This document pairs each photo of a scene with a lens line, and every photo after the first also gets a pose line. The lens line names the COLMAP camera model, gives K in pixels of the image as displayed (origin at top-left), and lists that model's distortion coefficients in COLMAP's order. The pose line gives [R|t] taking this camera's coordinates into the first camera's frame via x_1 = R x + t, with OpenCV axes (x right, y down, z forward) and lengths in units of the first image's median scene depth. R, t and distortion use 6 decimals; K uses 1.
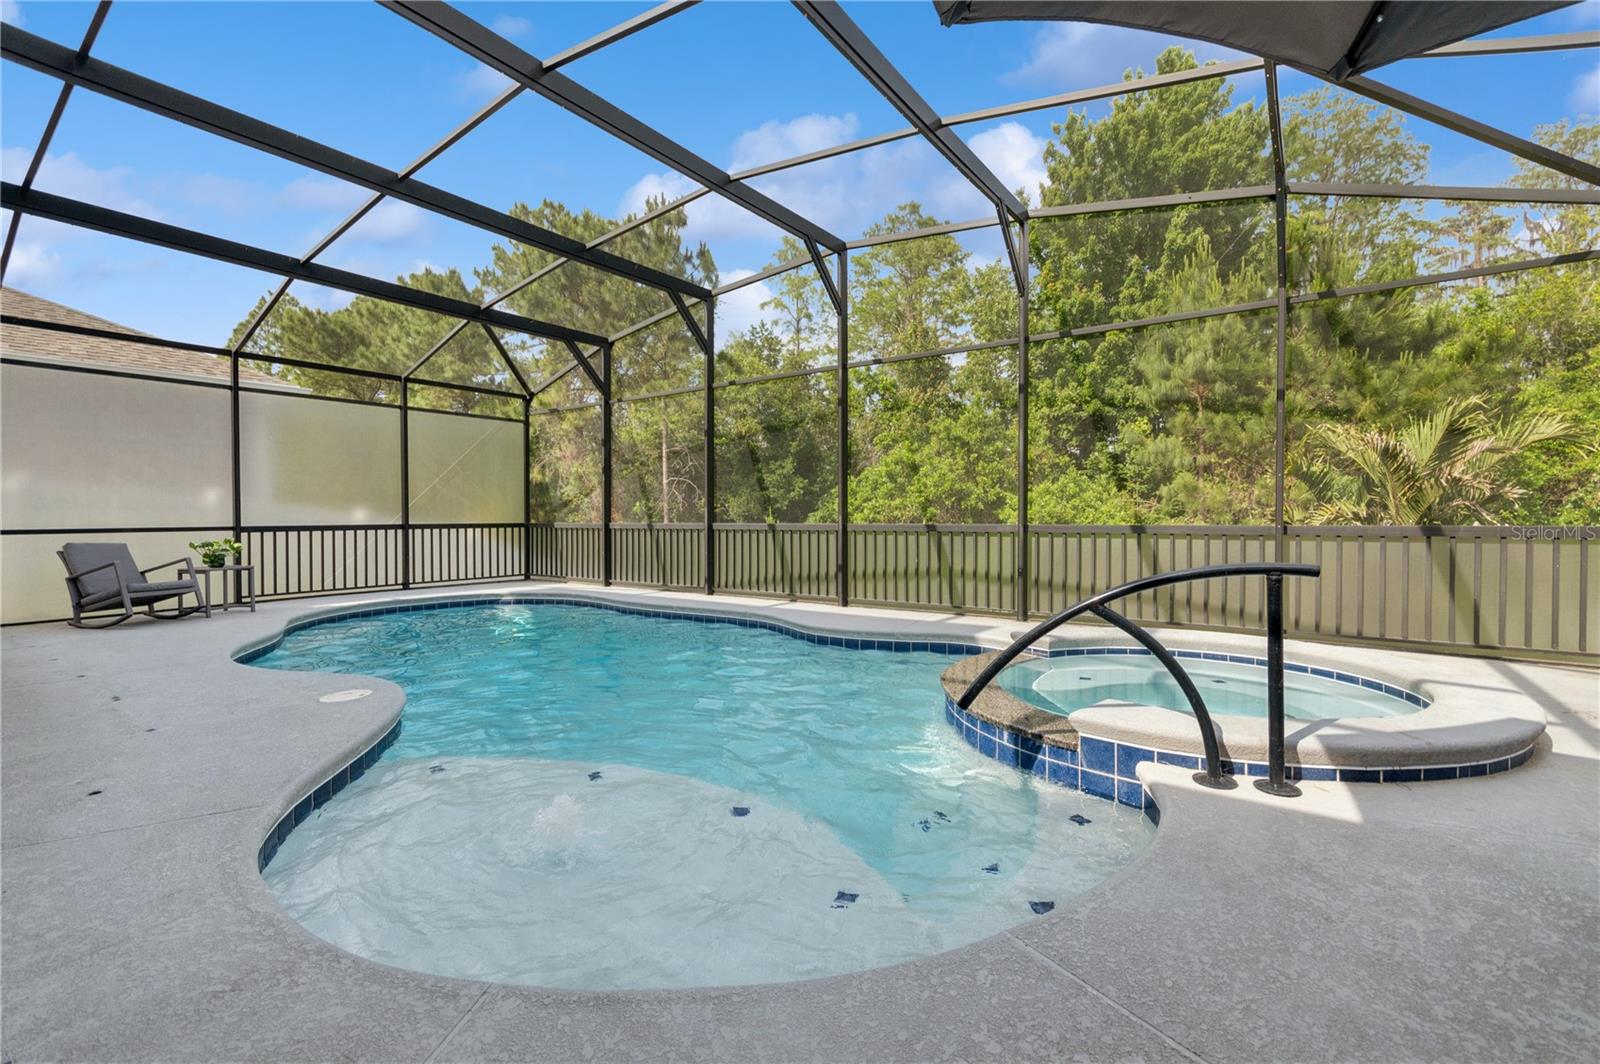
lens RADIAL K [[643.0, 0, 845.6], [0, 643.0, 537.7], [0, 0, 1]] dist [0.012276, -0.000494]
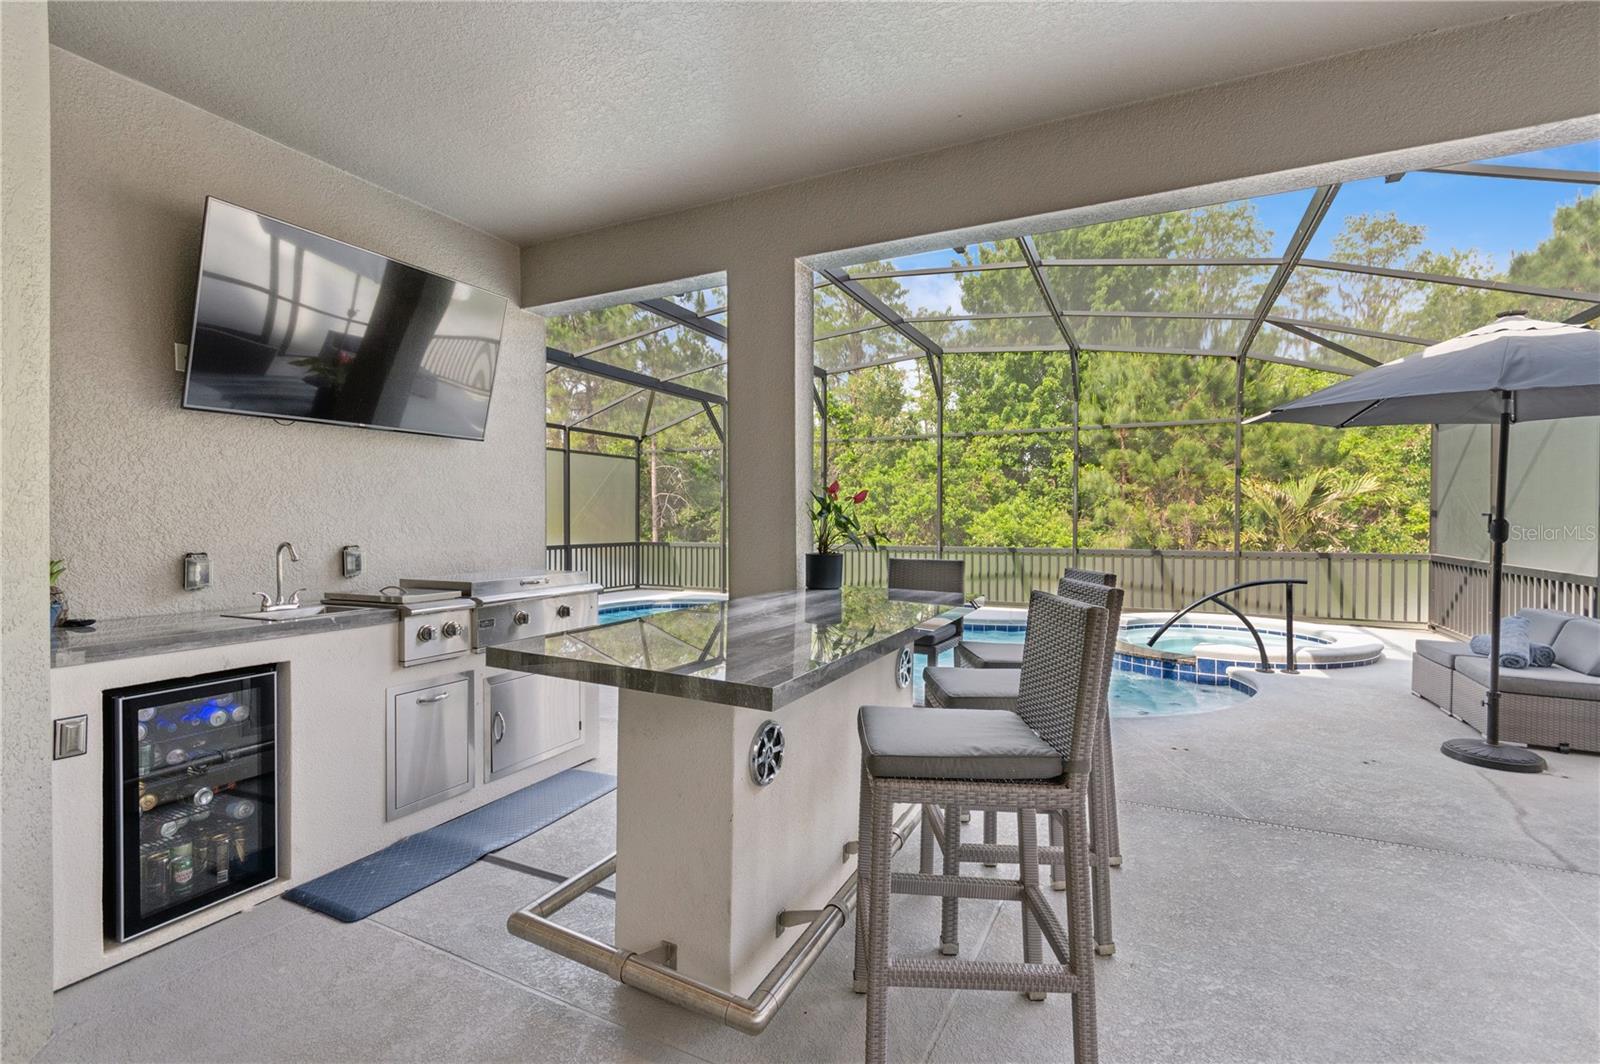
lens RADIAL K [[692.4, 0, 800.0], [0, 692.4, 532.0], [0, 0, 1]] dist [0.027532, 0.000213]
pose [[0.986855, -0.000252, 0.161606, -0.407809], [0.001674, 0.999961, -0.008667, -0.030133], [-0.161597, 0.008824, 0.986817, -0.338278]]
